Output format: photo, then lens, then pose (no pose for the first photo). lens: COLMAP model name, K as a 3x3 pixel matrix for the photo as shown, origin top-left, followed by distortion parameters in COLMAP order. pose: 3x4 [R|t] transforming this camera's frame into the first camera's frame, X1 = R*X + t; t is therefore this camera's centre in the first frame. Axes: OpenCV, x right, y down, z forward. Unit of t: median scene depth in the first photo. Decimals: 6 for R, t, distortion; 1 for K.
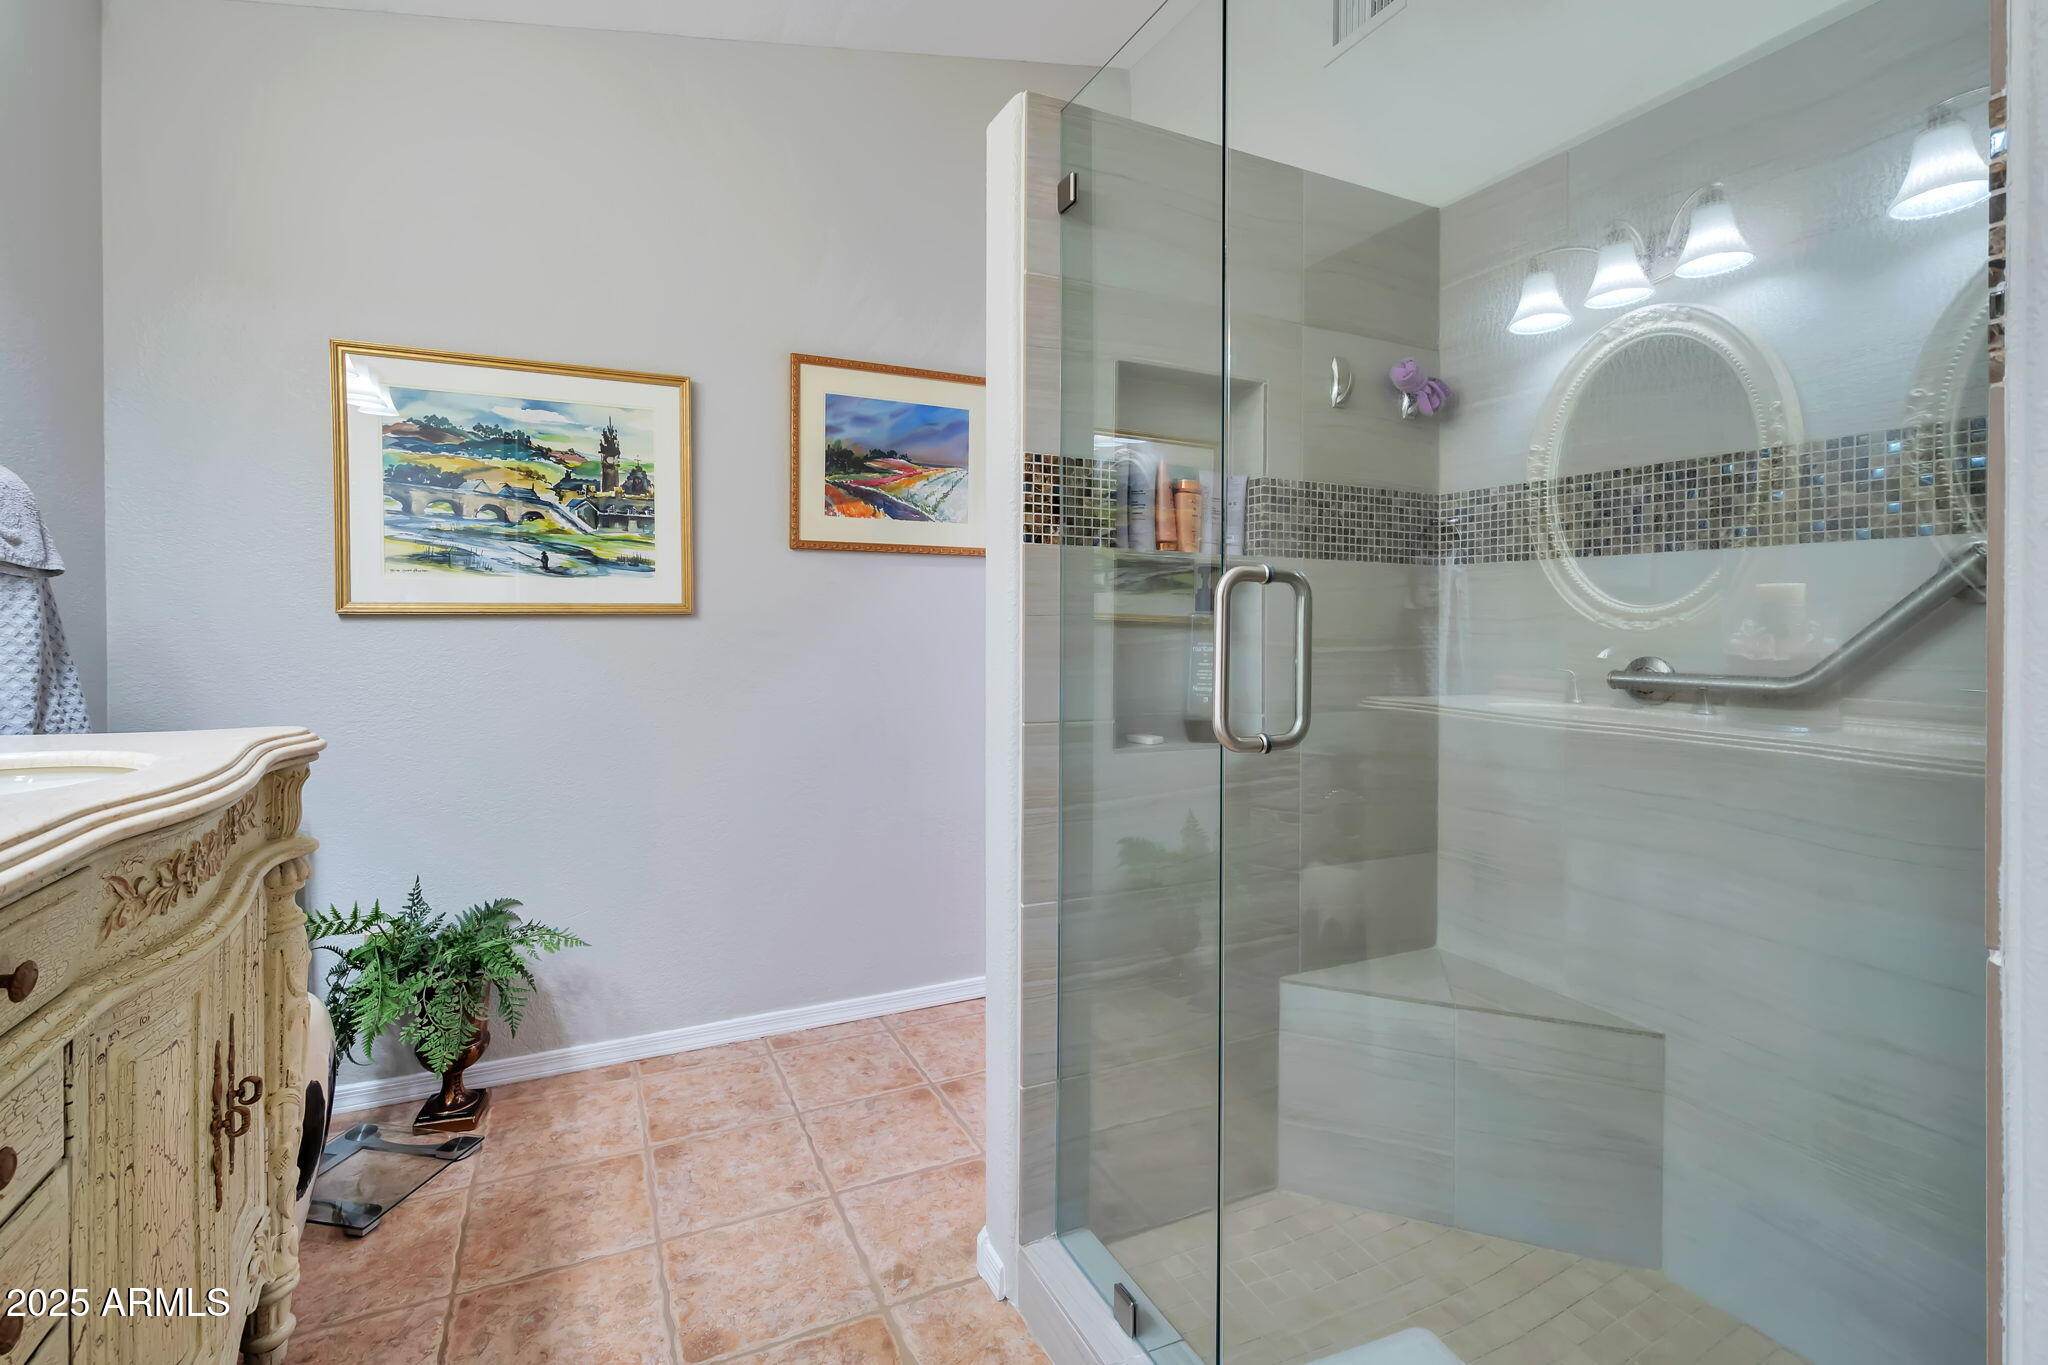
lens RADIAL K [[897.0, 0, 1012.6], [0, 897.0, 652.5], [0, 0, 1]] dist [0.003393, -0.001252]
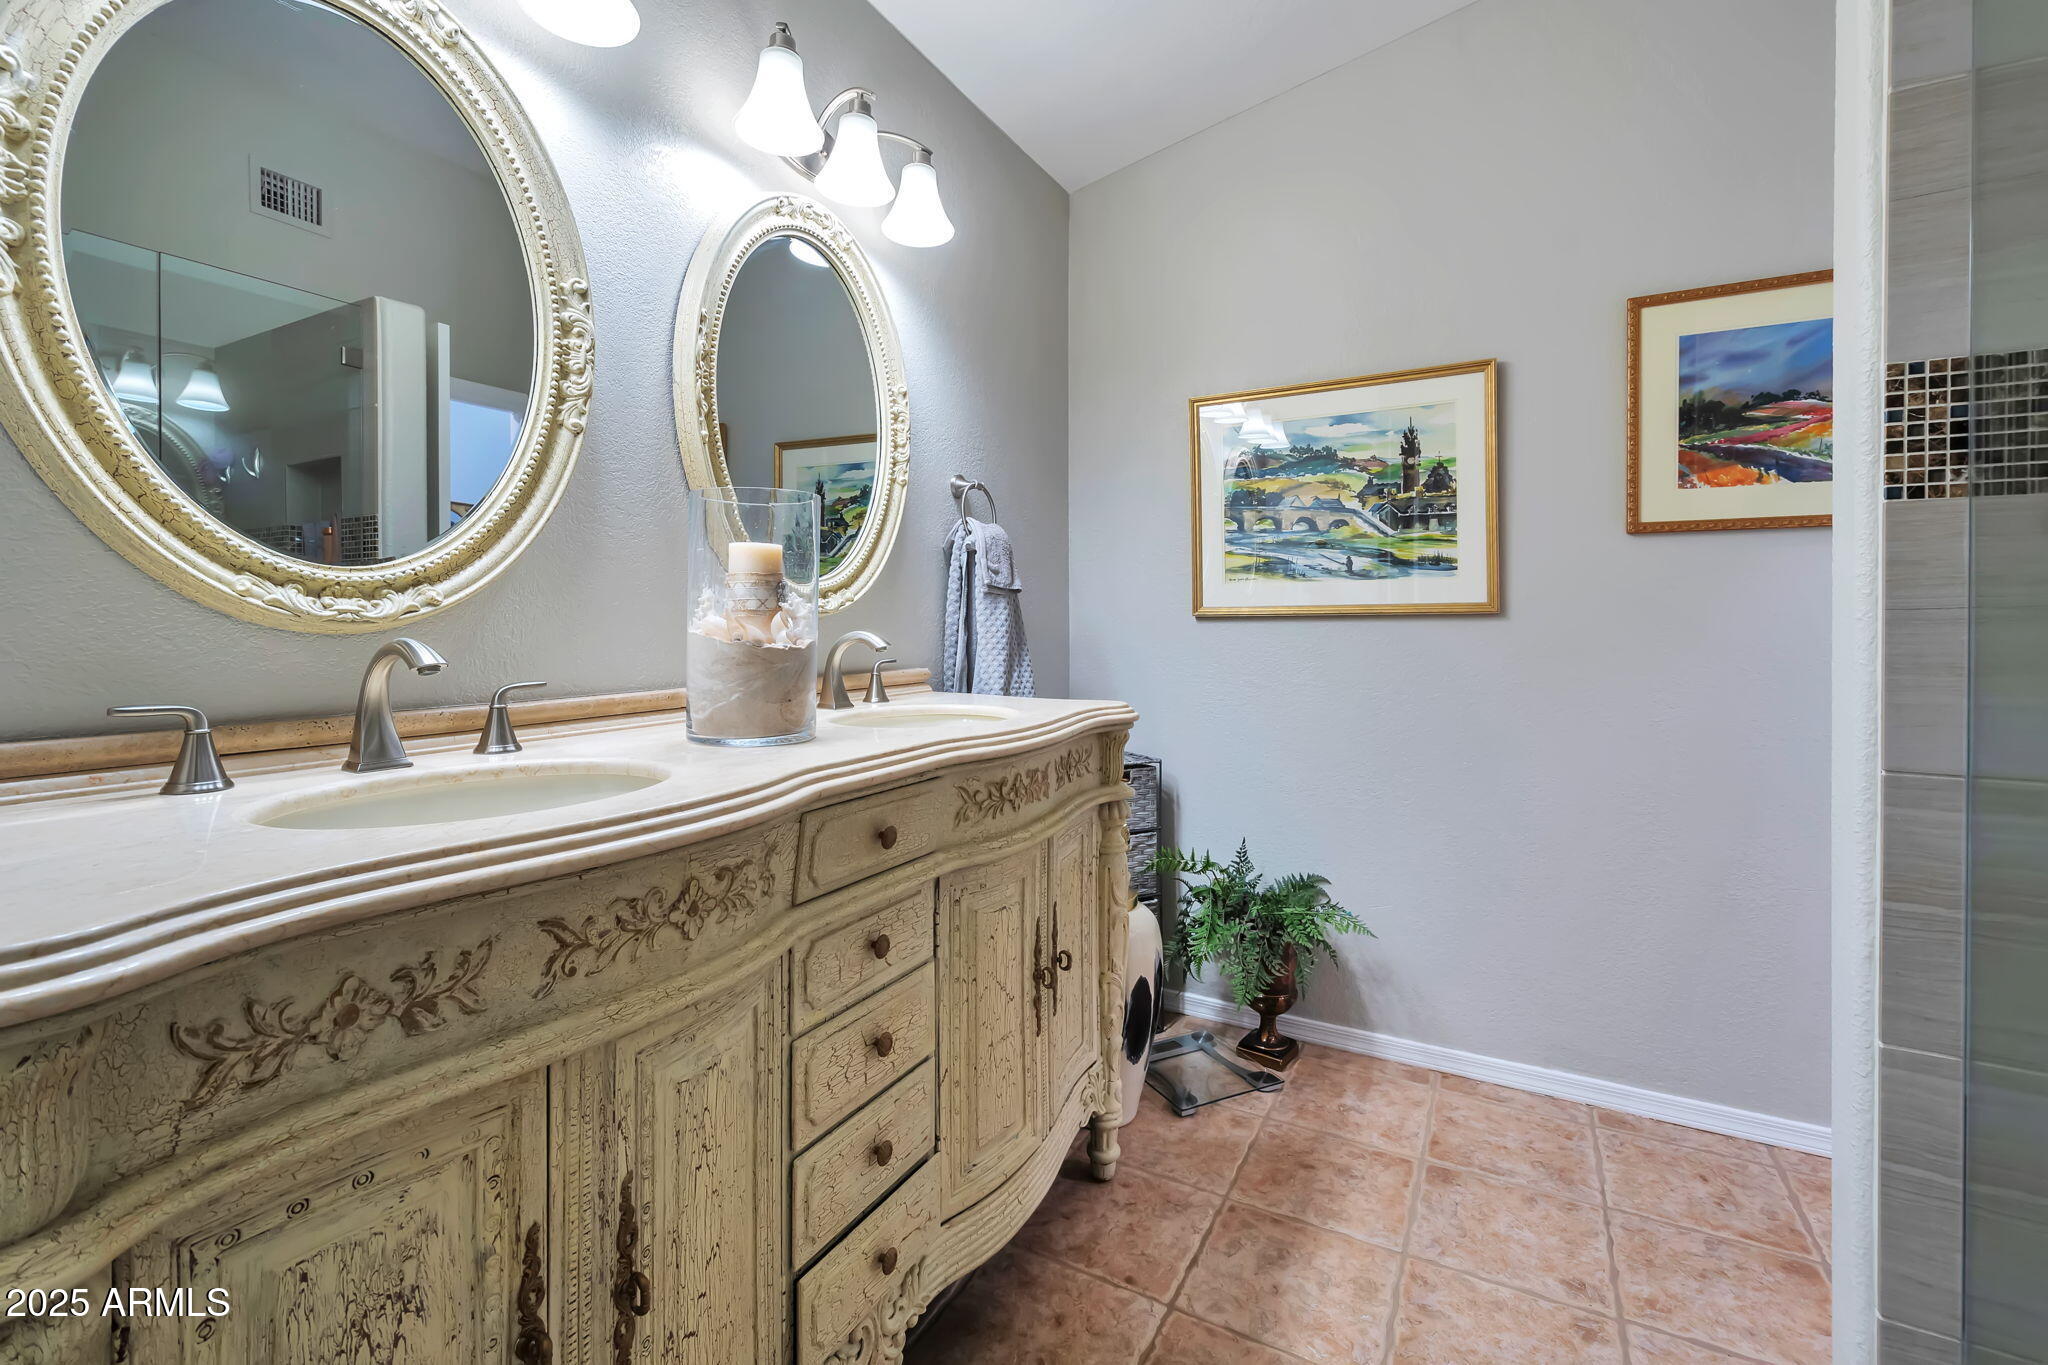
lens RADIAL K [[897.0, 0, 1012.6], [0, 897.0, 652.5], [0, 0, 1]] dist [0.003393, -0.001252]
pose [[0.596768, 0.023513, -0.802070, 0.098304], [-0.024543, 0.999638, 0.011044, -0.000510], [0.802039, 0.013095, 0.597129, 0.050119]]
